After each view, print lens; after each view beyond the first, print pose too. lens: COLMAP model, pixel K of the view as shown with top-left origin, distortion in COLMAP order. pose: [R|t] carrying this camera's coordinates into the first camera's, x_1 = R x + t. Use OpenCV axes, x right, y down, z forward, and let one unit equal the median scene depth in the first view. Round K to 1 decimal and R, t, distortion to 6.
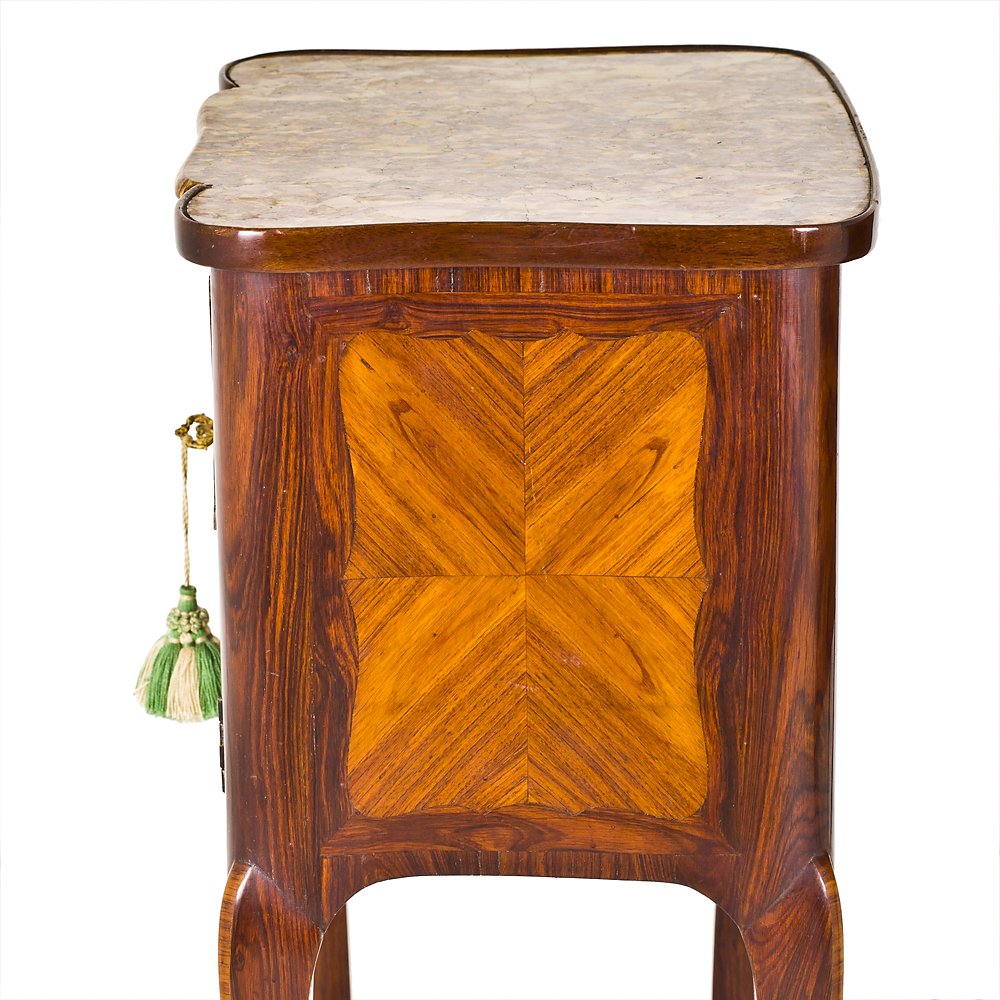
lens RADIAL K [[4368.2, 0, 501.7], [0, 4368.2, 497.4], [0, 0, 1]] dist [-0.054028, 0.000000]
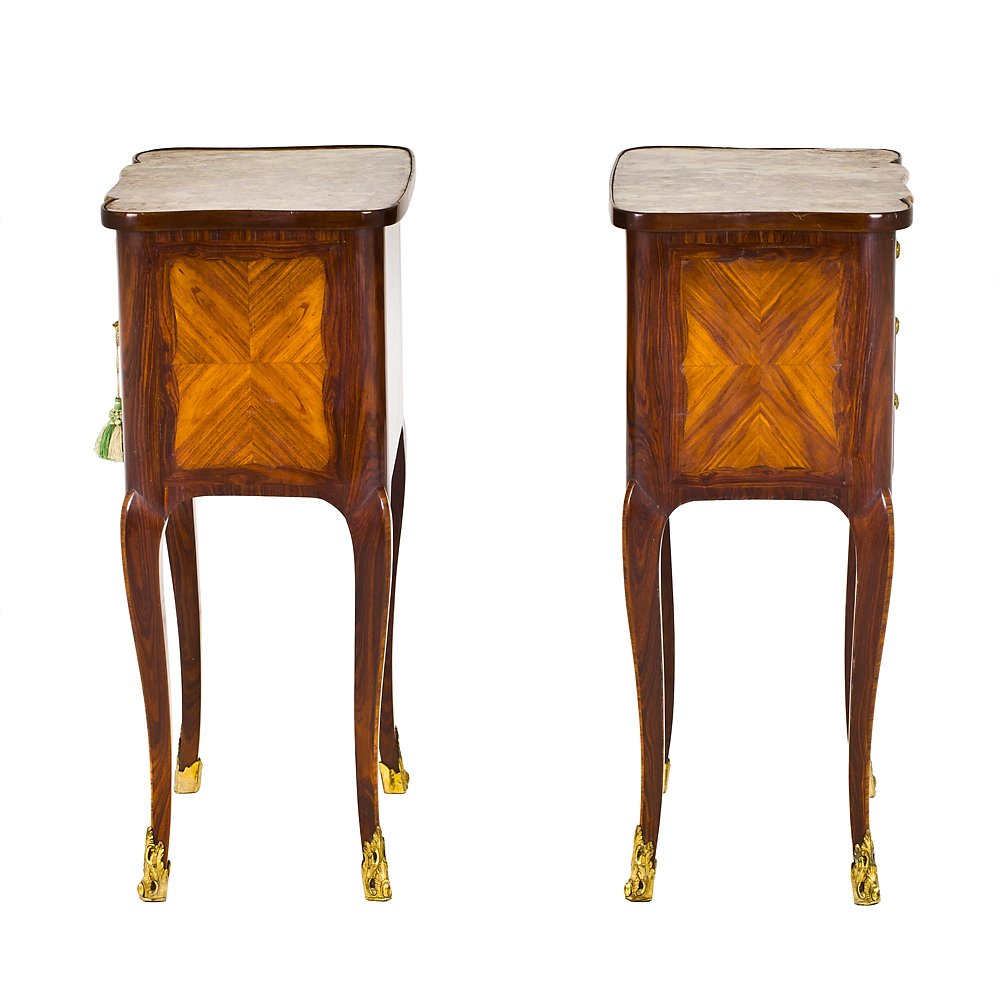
lens RADIAL K [[4368.2, 0, 498.6], [0, 4368.2, 502.3], [0, 0, 1]] dist [-0.054028, 0.000000]
pose [[0.999751, -0.000293, -0.022333, 0.189880], [-0.000716, 0.998979, -0.045163, 0.197227], [0.022324, 0.045168, 0.998730, -1.323317]]
